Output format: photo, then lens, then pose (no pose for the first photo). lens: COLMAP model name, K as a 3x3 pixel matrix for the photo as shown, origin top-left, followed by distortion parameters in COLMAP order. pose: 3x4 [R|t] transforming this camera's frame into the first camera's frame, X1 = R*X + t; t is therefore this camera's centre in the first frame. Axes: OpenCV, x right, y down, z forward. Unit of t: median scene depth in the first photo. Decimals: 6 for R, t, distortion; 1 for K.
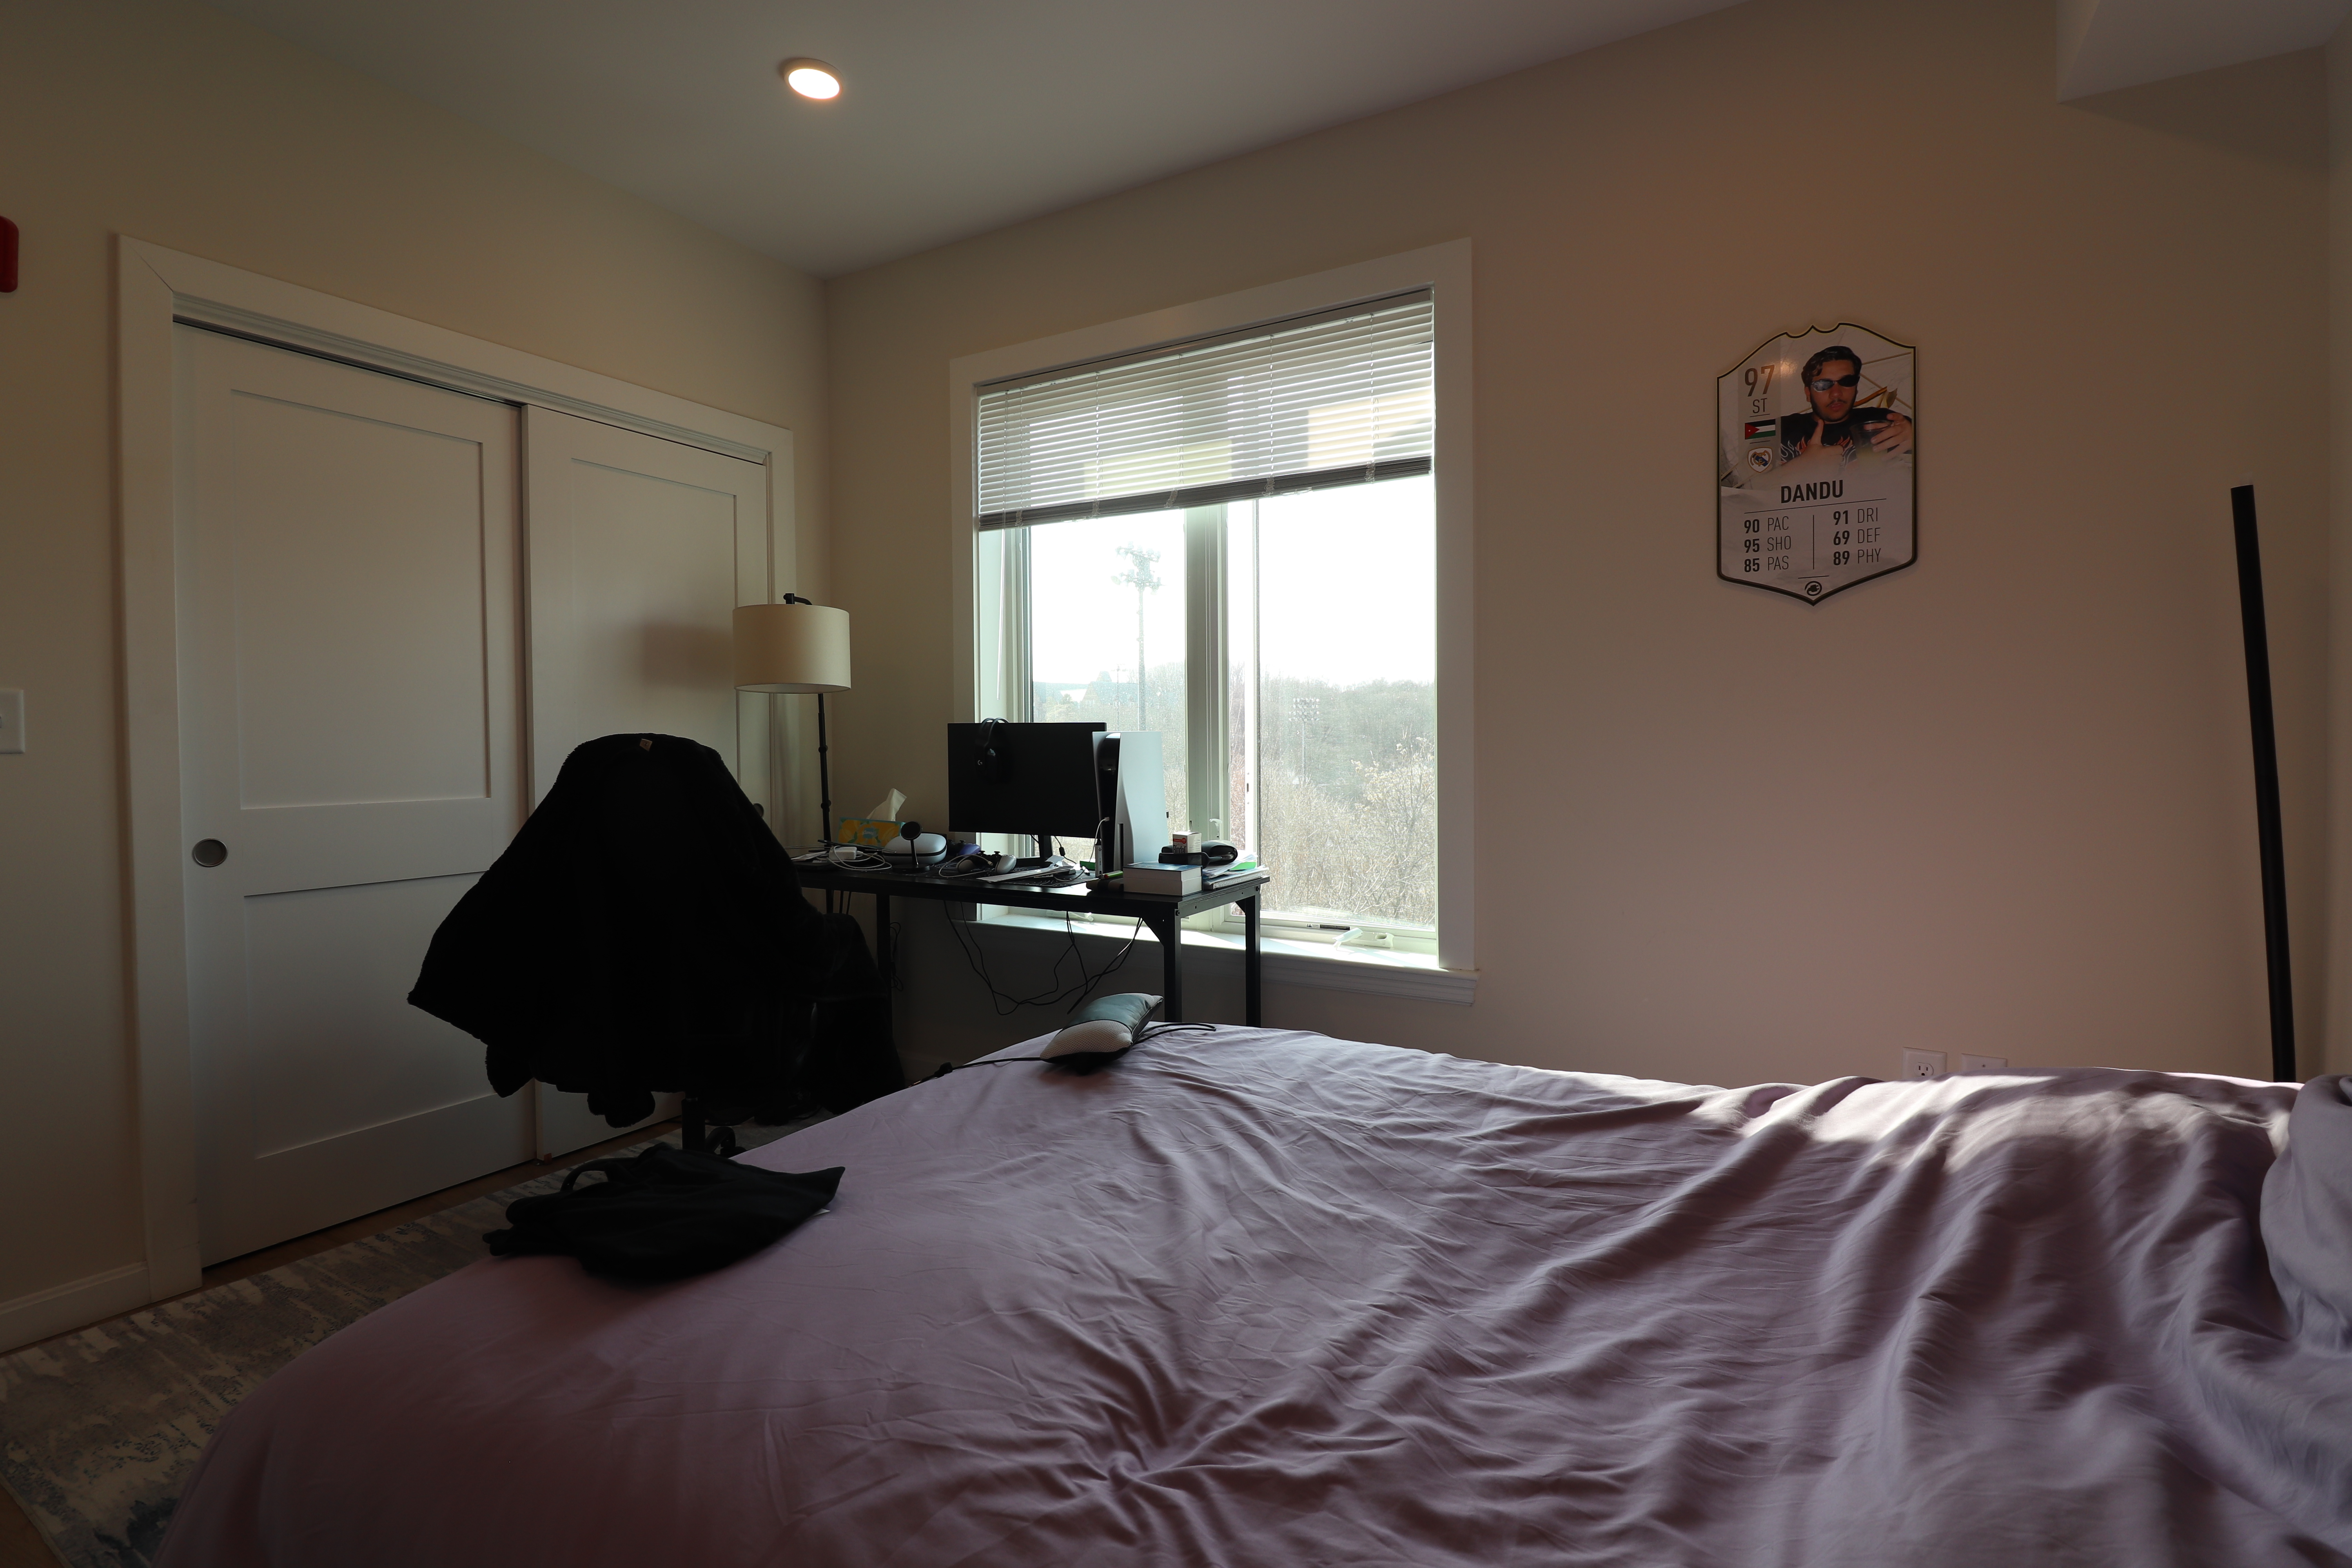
lens RADIAL K [[1094.9, 0, 1173.8], [0, 1094.9, 761.2], [0, 0, 1]] dist [0.012985, -0.017144]
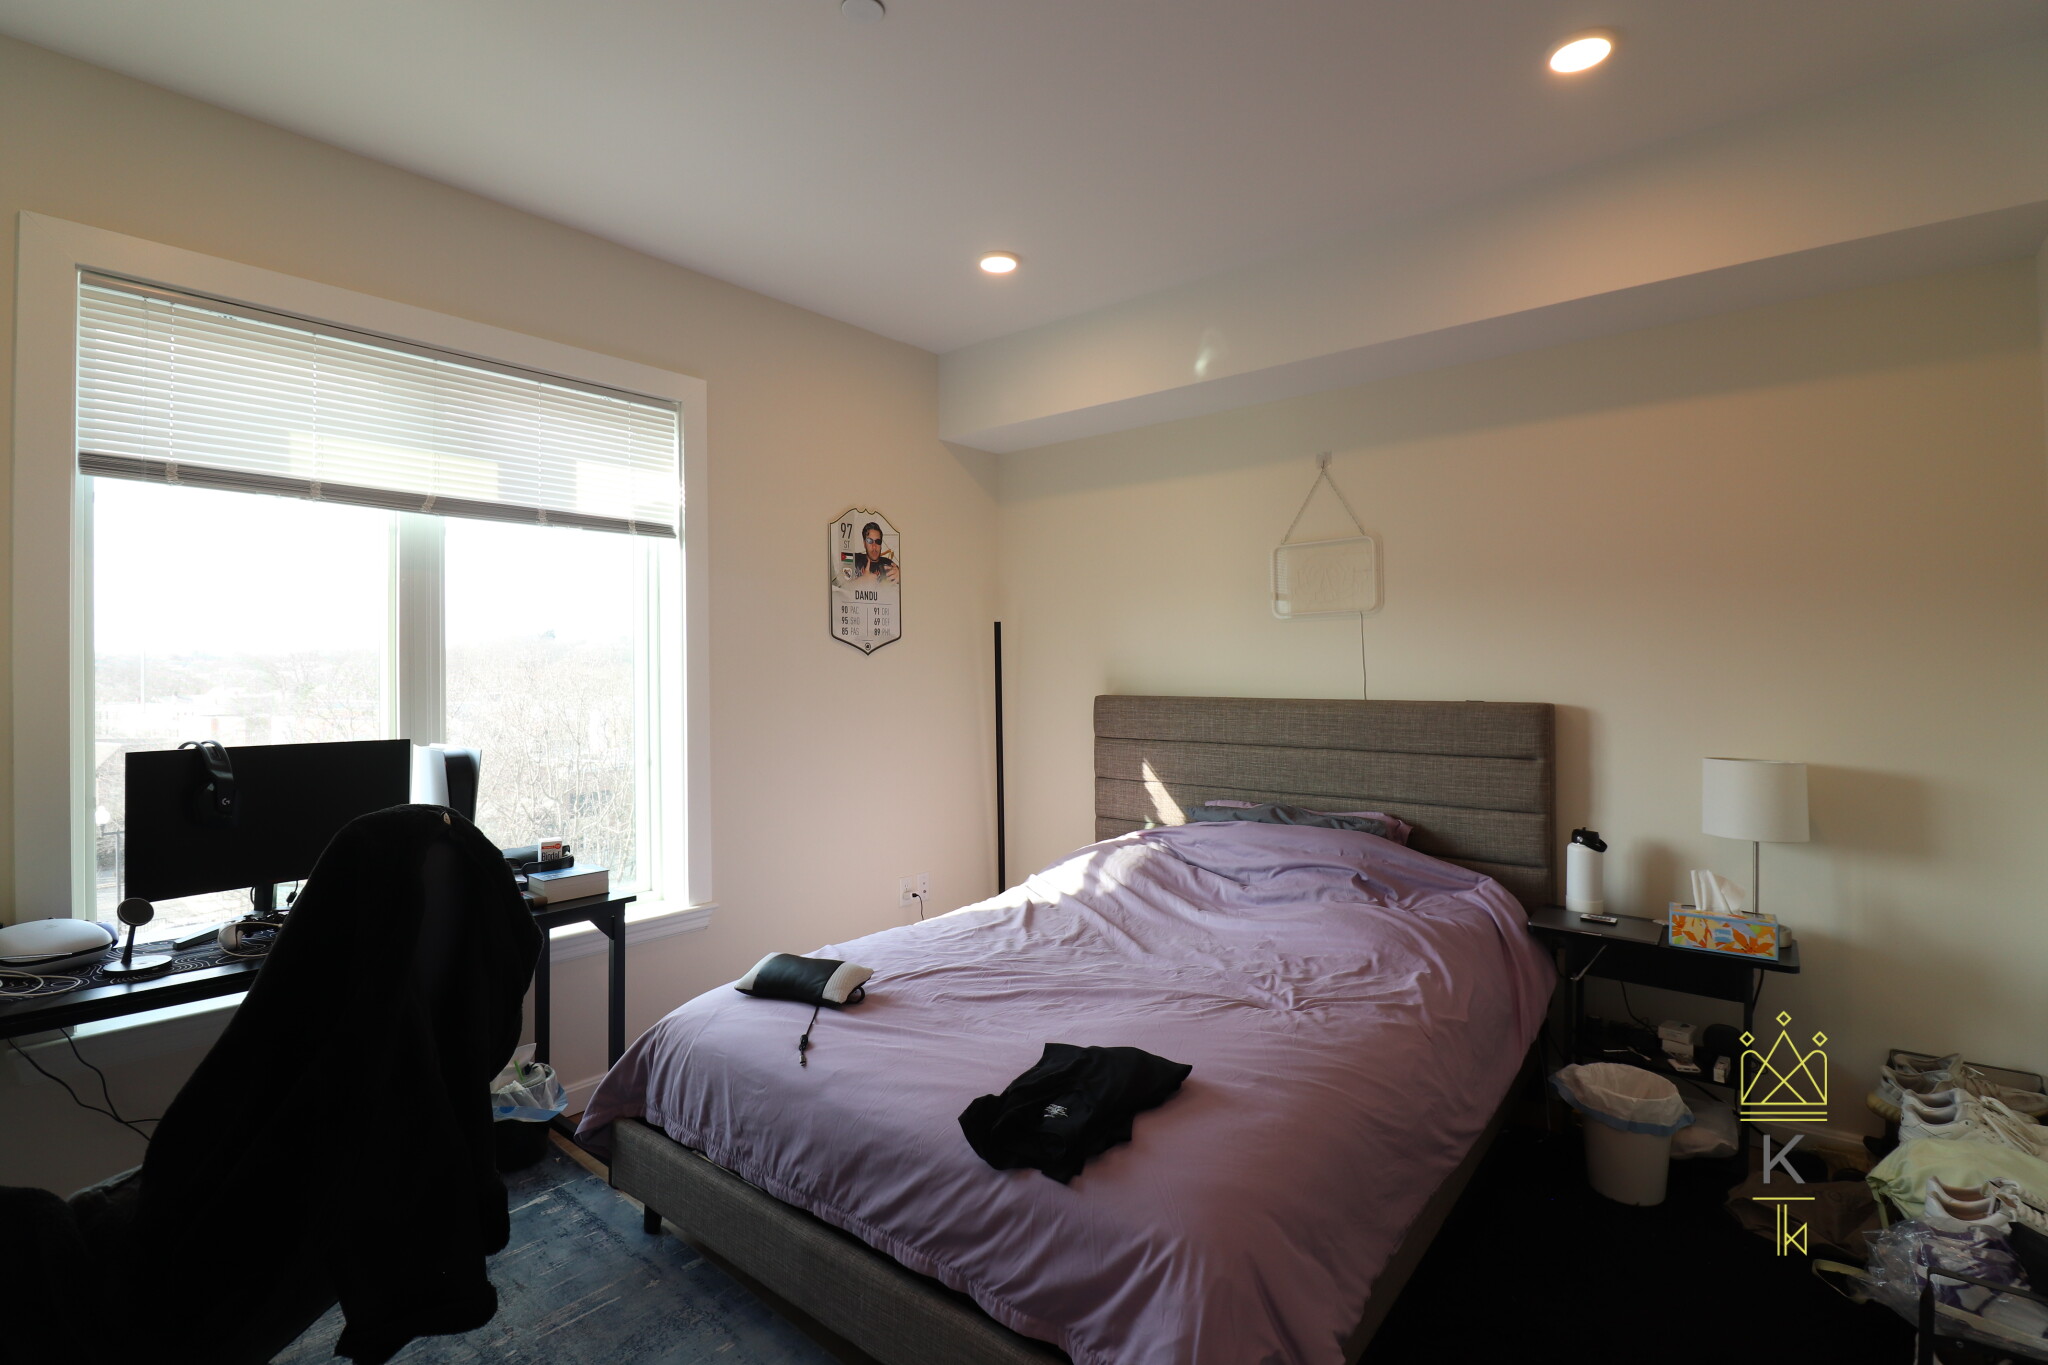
lens RADIAL K [[953.3, 0, 1022.1], [0, 953.3, 662.6], [0, 0, 1]] dist [0.012985, -0.017144]
pose [[0.172522, 0.007928, 0.984974, -0.999292], [0.021046, 0.999710, -0.011733, -0.104684], [-0.984781, 0.022754, 0.172305, 0.454069]]
